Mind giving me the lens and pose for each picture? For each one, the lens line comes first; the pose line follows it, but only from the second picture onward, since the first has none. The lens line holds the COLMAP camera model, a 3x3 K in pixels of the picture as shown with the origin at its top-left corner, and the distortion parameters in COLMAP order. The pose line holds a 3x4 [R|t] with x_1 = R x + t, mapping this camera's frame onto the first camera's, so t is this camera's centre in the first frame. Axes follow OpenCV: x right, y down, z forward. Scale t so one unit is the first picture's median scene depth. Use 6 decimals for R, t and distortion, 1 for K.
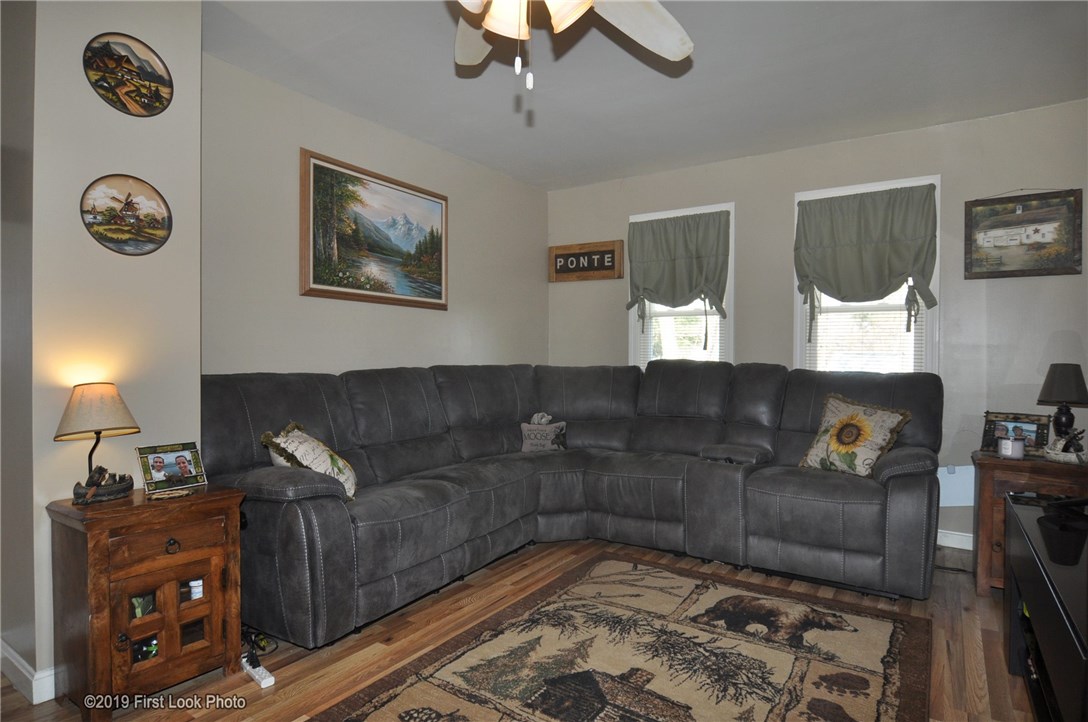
lens RADIAL K [[601.2, 0, 598.1], [0, 601.2, 358.6], [0, 0, 1]] dist [-0.011771, -0.001663]
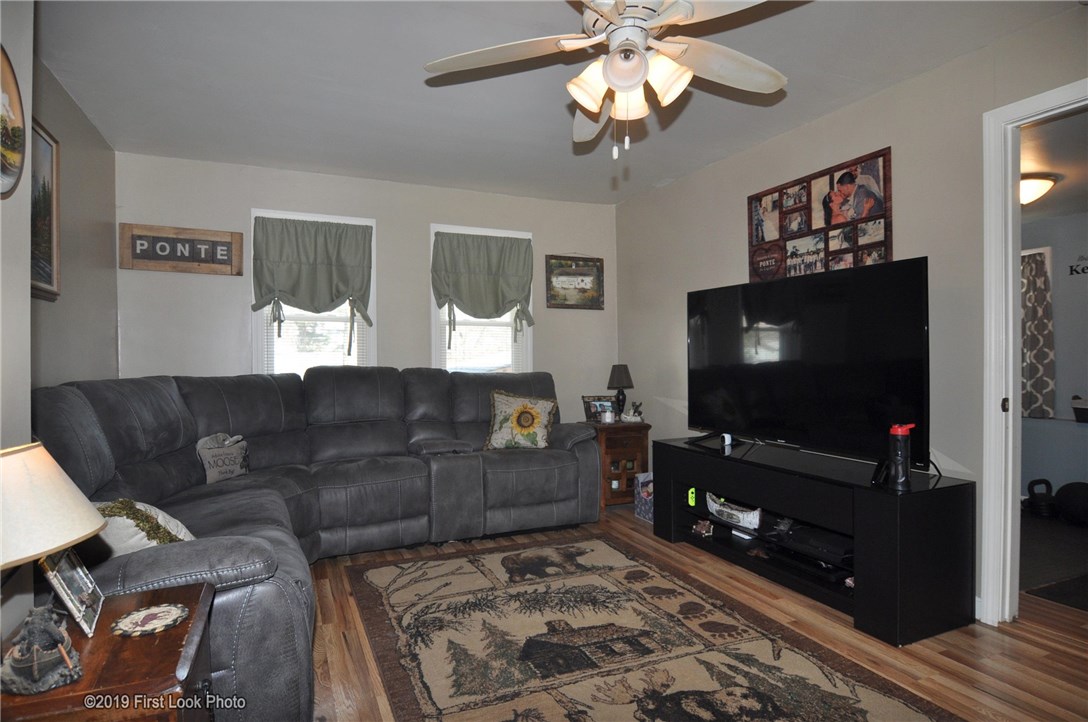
lens RADIAL K [[582.8, 0, 524.2], [0, 582.8, 351.3], [0, 0, 1]] dist [-0.001092, -0.000520]
pose [[0.578635, -0.001992, 0.815584, -0.672346], [0.007977, 0.999963, -0.003217, -0.023969], [-0.815548, 0.008367, 0.578629, 0.248430]]
